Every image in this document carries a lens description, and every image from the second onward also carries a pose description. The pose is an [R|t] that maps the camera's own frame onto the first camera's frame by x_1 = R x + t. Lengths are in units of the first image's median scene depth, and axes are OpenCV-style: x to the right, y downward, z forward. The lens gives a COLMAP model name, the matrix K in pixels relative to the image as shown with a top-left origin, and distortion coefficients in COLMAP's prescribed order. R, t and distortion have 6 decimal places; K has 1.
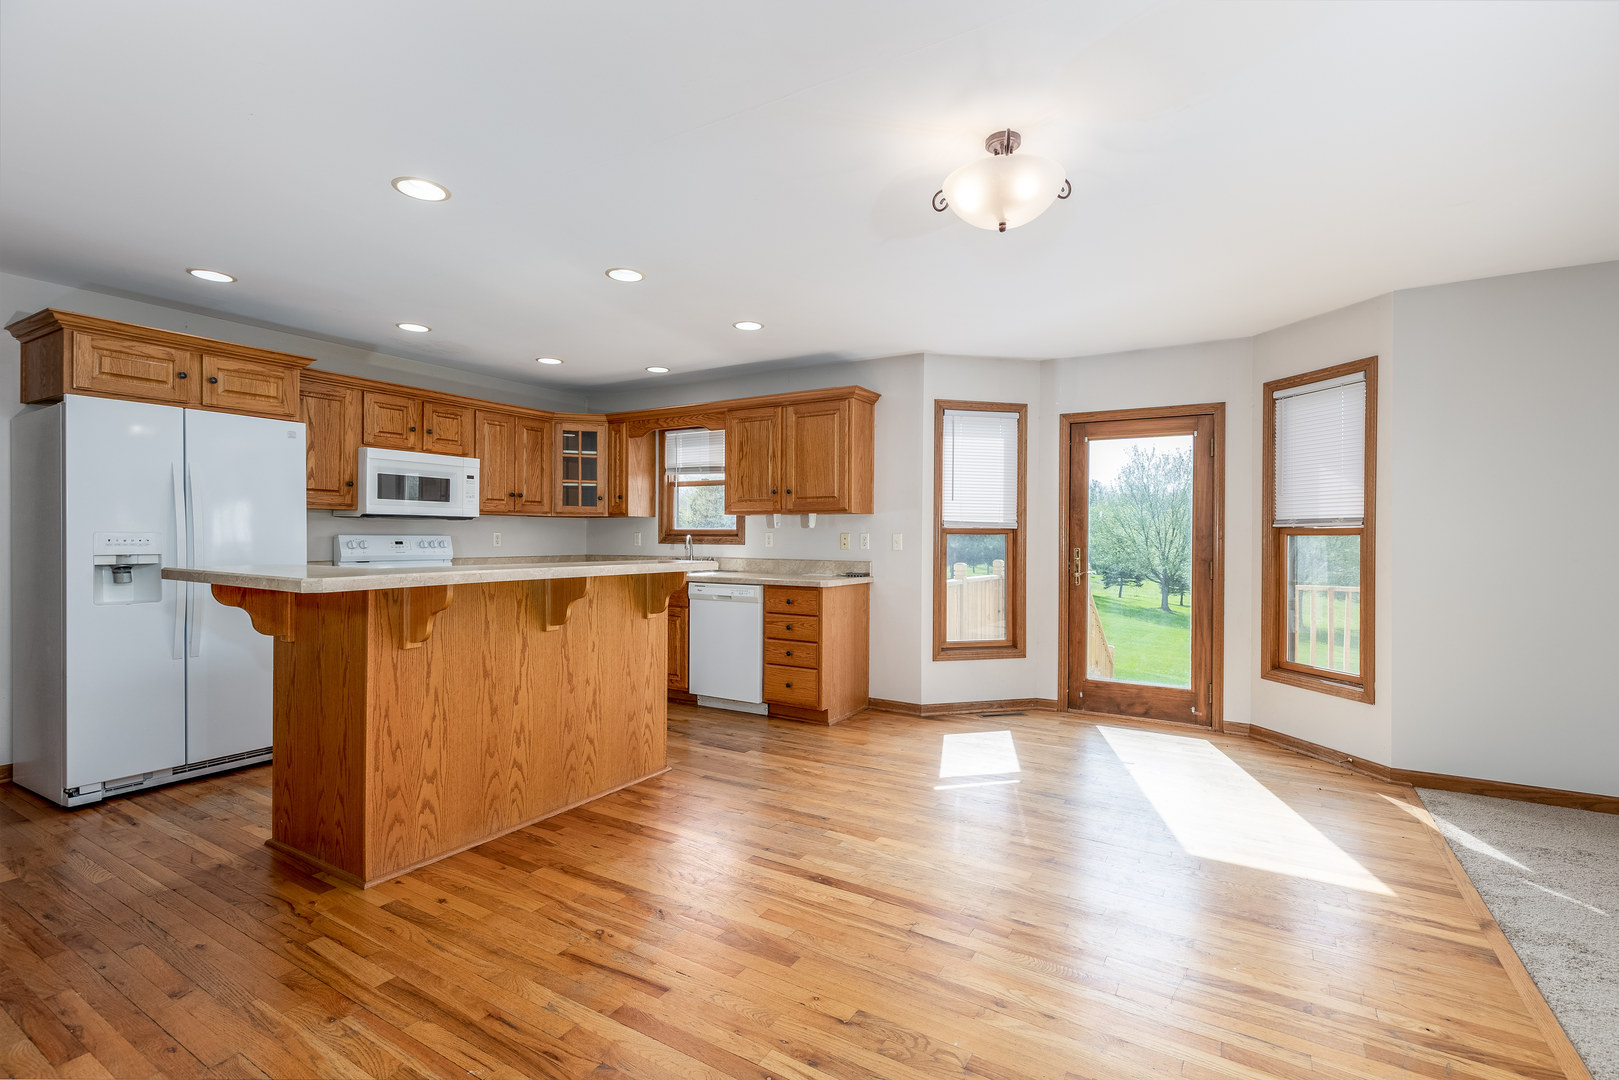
lens RADIAL K [[727.3, 0, 826.9], [0, 727.3, 534.6], [0, 0, 1]] dist [0.002940, 0.000216]
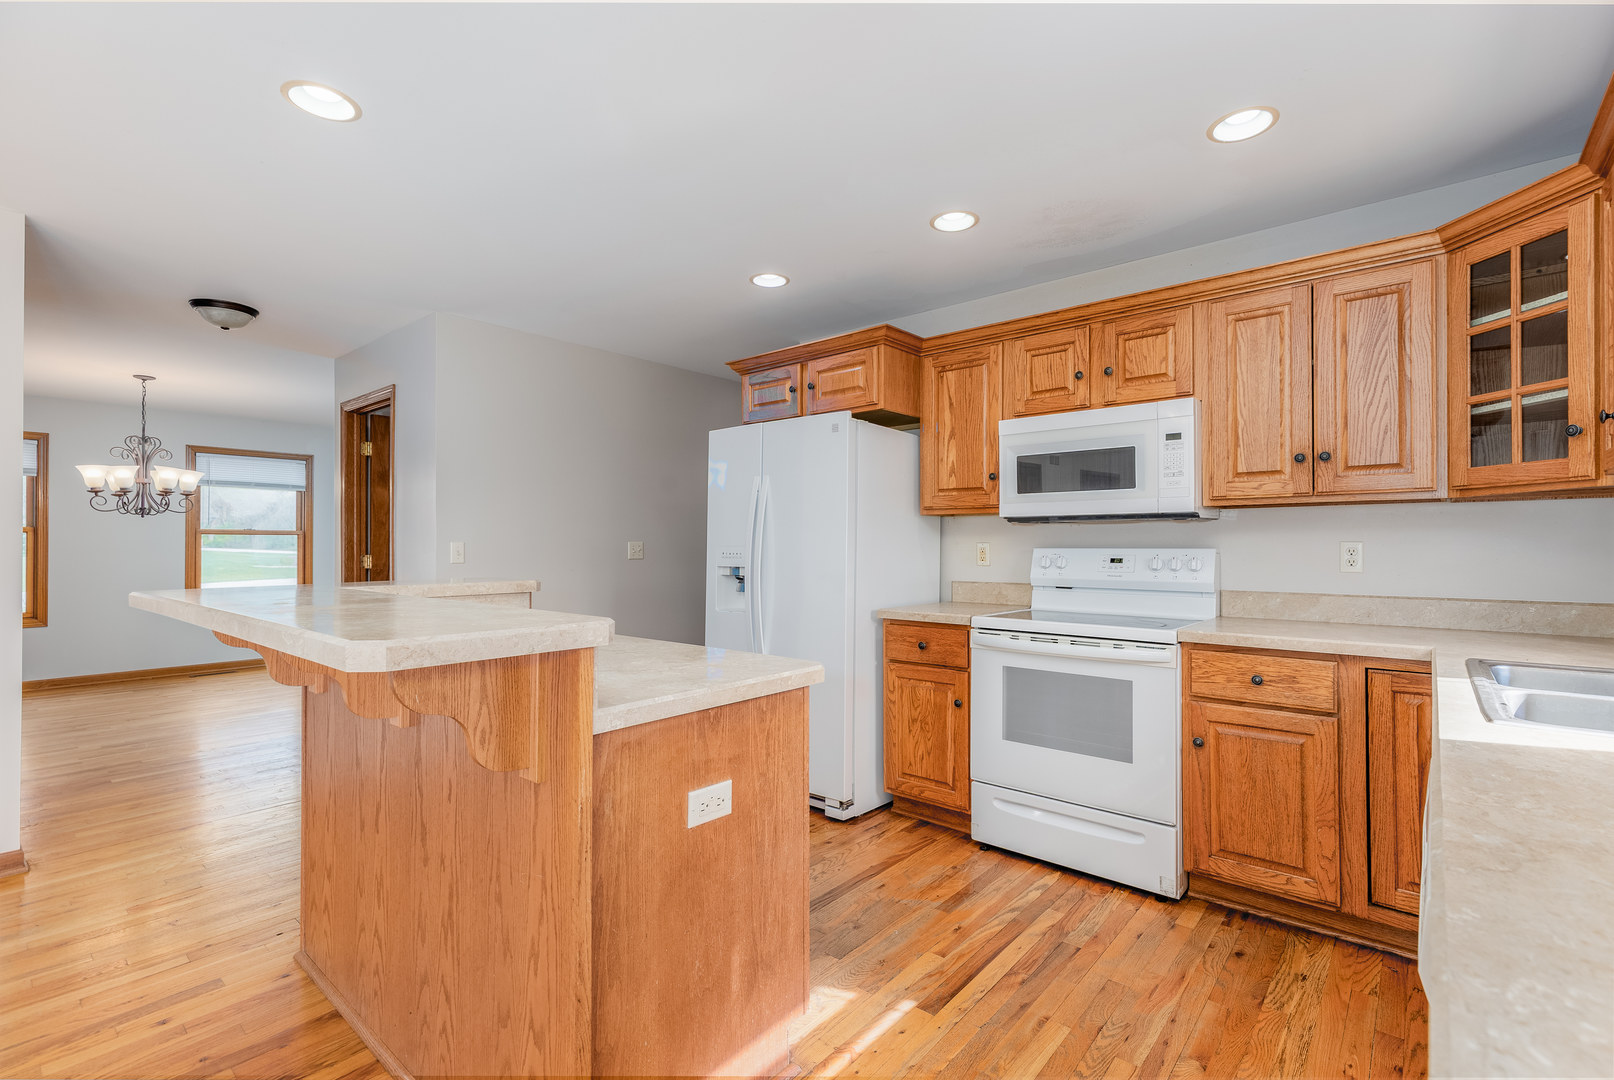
lens RADIAL K [[725.1, 0, 824.3], [0, 725.1, 534.6], [0, 0, 1]] dist [0.002940, 0.000216]
pose [[-0.153989, -0.022614, -0.987814, 0.062163], [0.003584, 0.999719, -0.023446, 0.002693], [0.988066, -0.007150, -0.153864, 0.870428]]
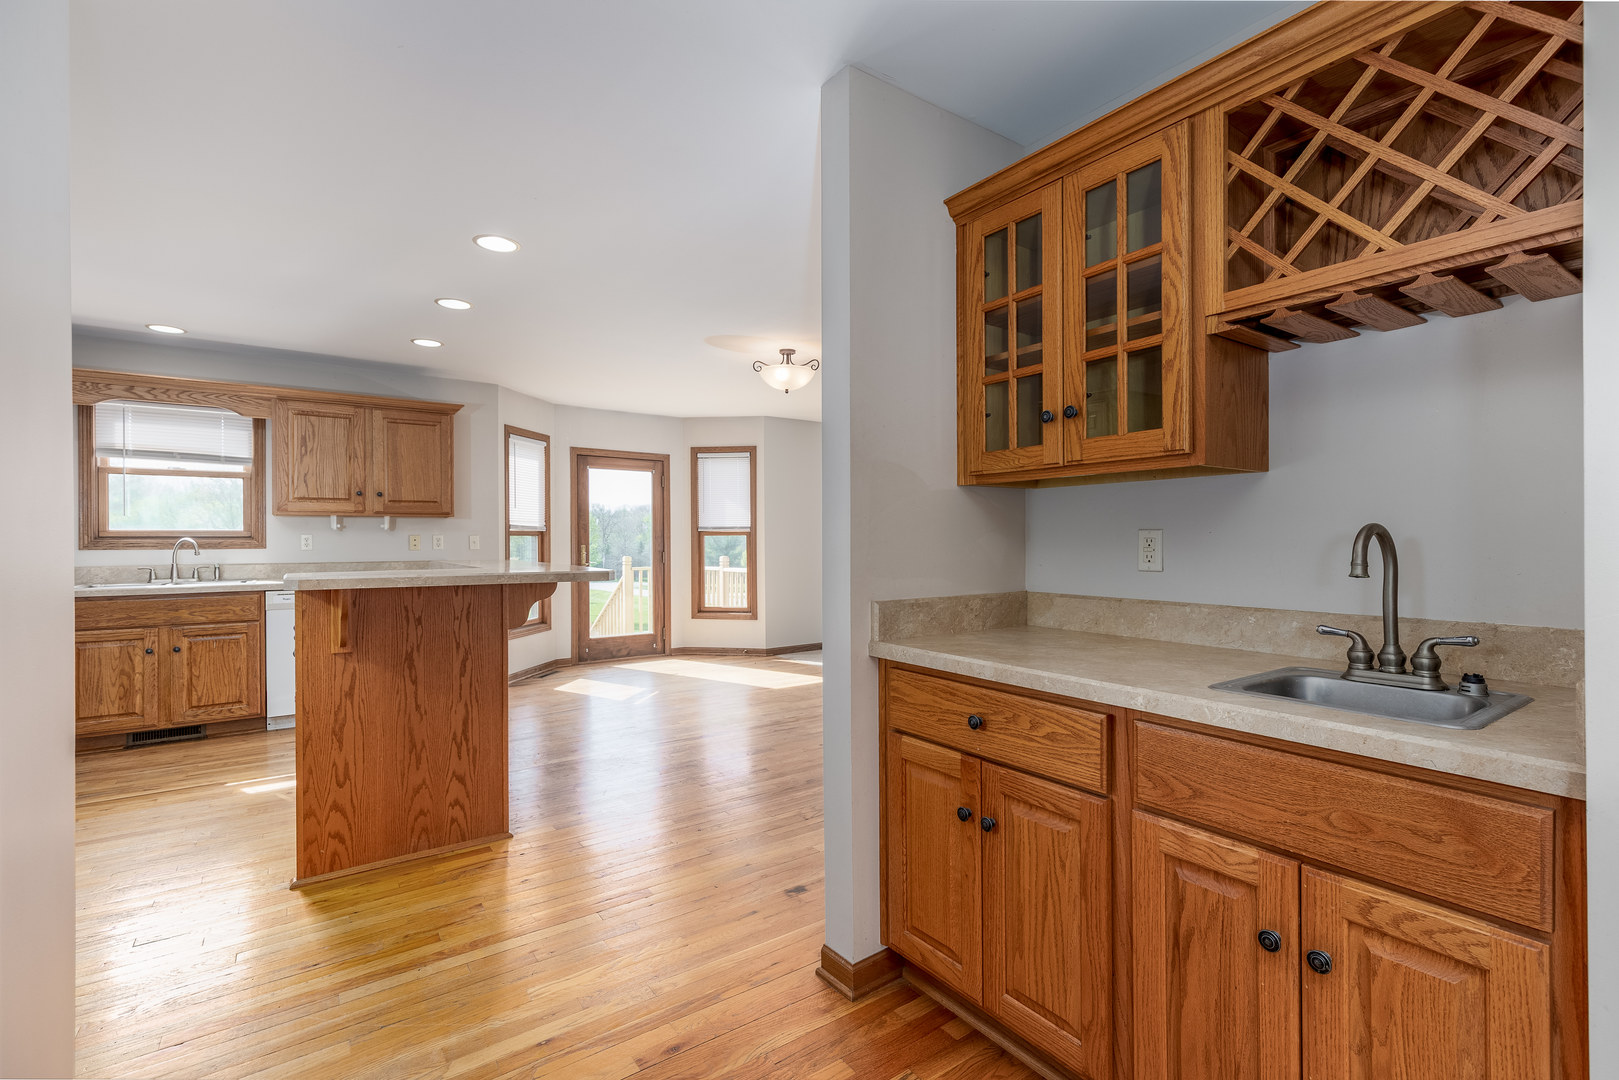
lens RADIAL K [[727.3, 0, 826.9], [0, 727.3, 534.6], [0, 0, 1]] dist [0.002940, 0.000216]
pose [[0.390948, -0.002890, 0.920408, -0.758207], [0.001031, 0.999996, 0.002702, -0.005128], [-0.920412, -0.000108, 0.390950, 0.029352]]
